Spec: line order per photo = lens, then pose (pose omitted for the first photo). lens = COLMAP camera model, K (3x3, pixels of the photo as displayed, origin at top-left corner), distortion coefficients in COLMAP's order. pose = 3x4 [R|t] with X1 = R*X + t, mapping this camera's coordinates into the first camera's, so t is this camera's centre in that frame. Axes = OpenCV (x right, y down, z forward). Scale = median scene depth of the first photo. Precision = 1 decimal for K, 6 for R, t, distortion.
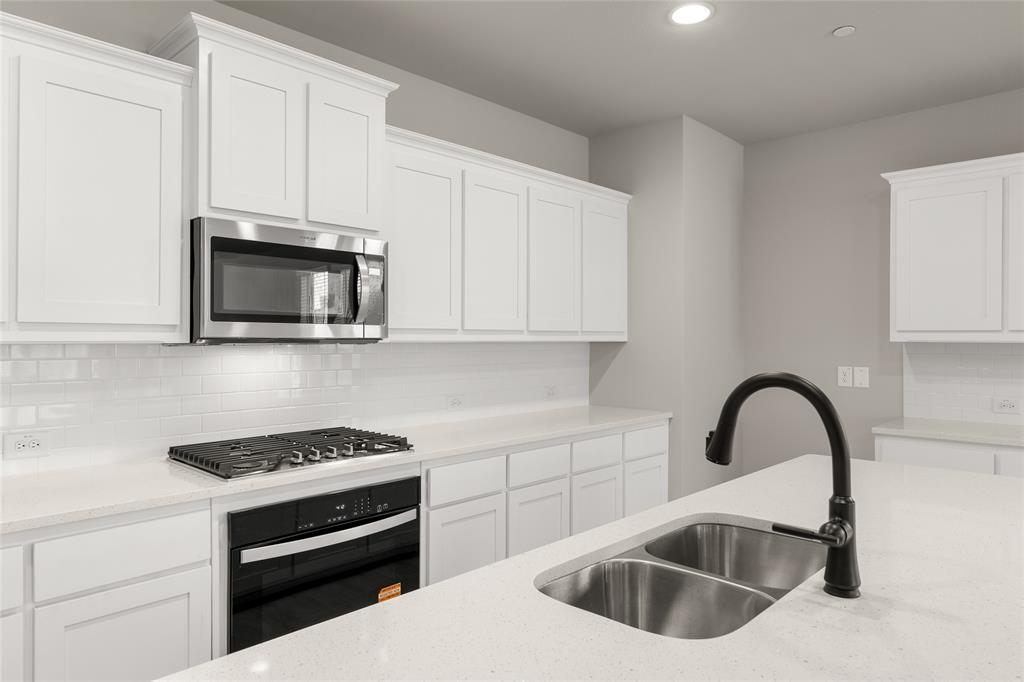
lens RADIAL K [[659.0, 0, 513.5], [0, 659.0, 334.9], [0, 0, 1]] dist [-0.010860, -0.001670]
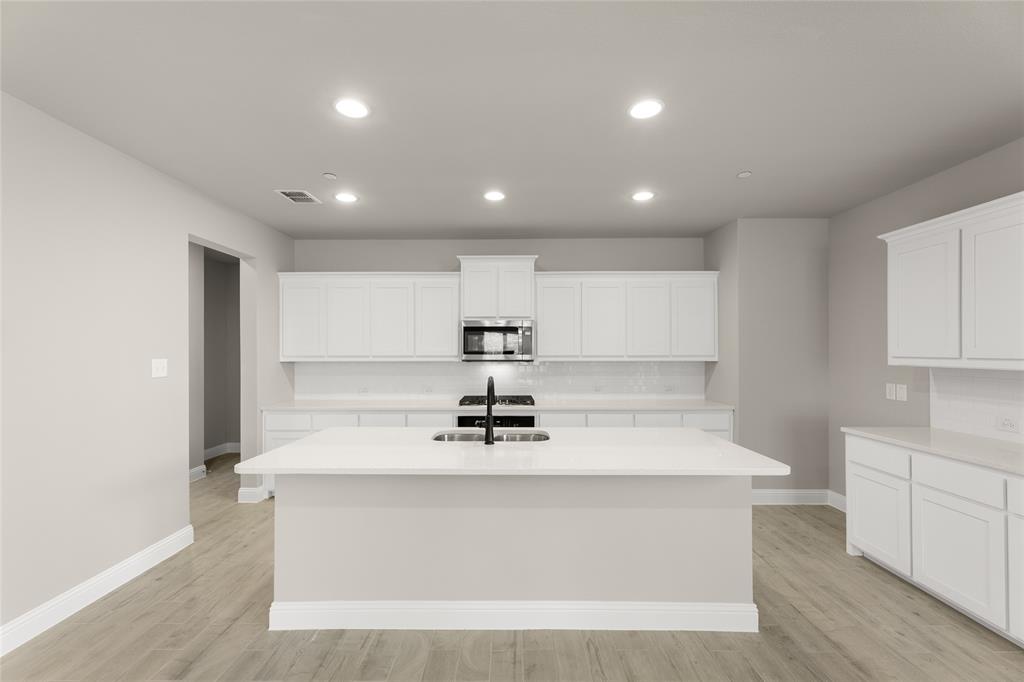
lens RADIAL K [[428.0, 0, 501.1], [0, 428.0, 350.6], [0, 0, 1]] dist [-0.000476, -0.000427]
pose [[0.675408, -0.003248, -0.737437, 0.889300], [0.007463, 0.999969, 0.002431, -0.034365], [0.737406, -0.007145, 0.675412, -0.170673]]
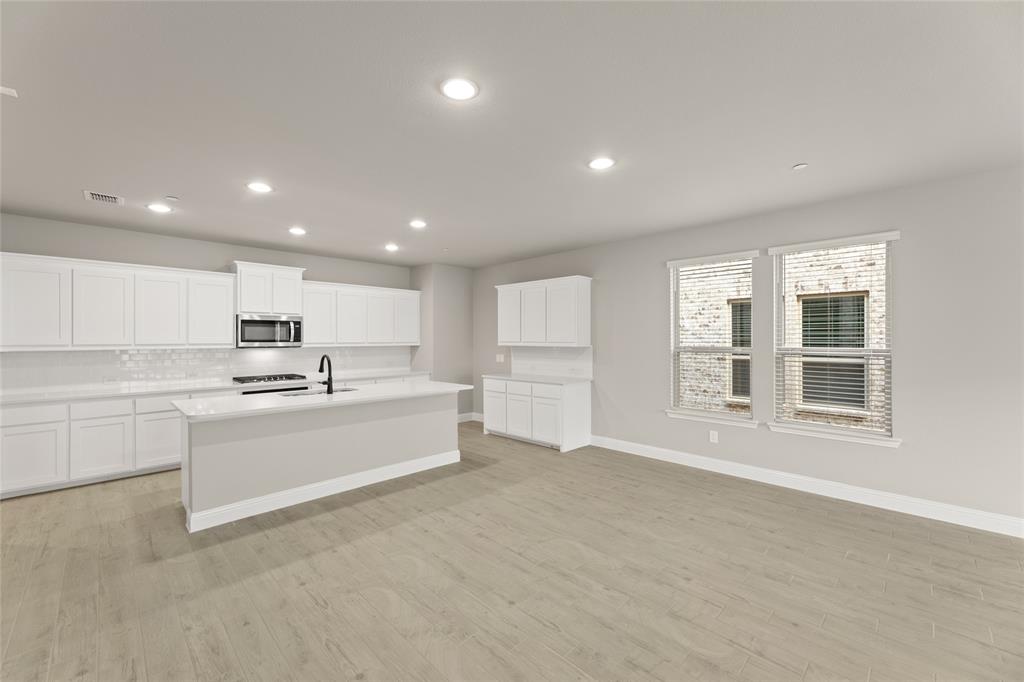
lens RADIAL K [[428.0, 0, 521.7], [0, 428.0, 336.3], [0, 0, 1]] dist [-0.000476, -0.000427]
pose [[0.999943, -0.004598, -0.009629, 0.907551], [0.004585, 0.999989, -0.001385, -0.035464], [0.009636, 0.001341, 0.999953, -1.106564]]
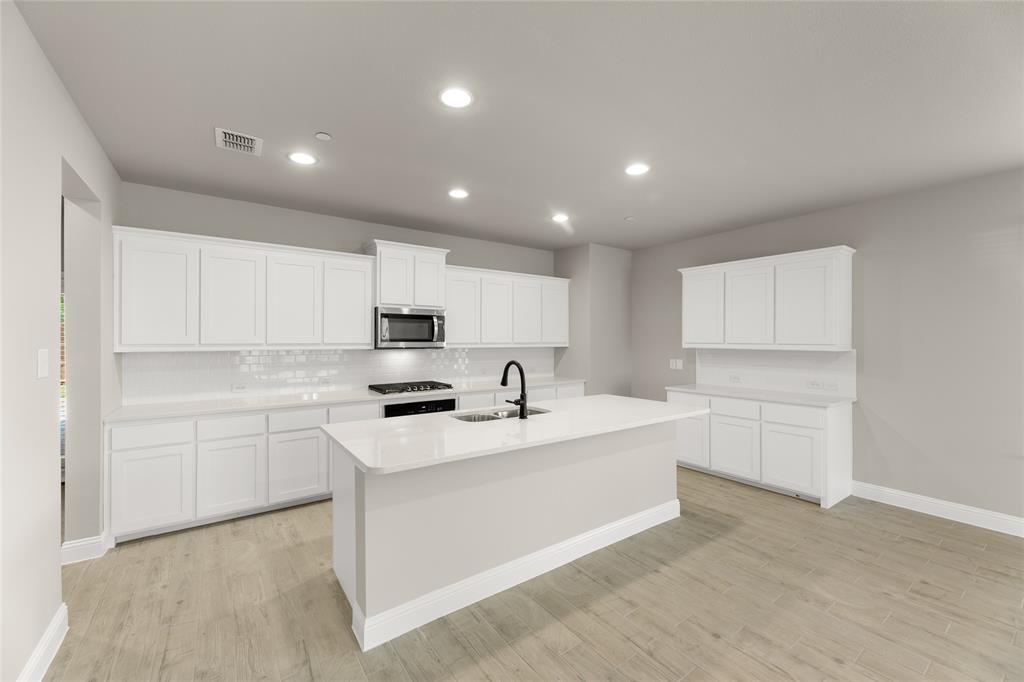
lens RADIAL K [[428.0, 0, 512.0], [0, 428.0, 334.4], [0, 0, 1]] dist [-0.000476, -0.000427]
pose [[0.983130, -0.002239, -0.182893, 0.371313], [0.001172, 0.999982, -0.005945, -0.033511], [0.182903, 0.005631, 0.983115, -0.616538]]
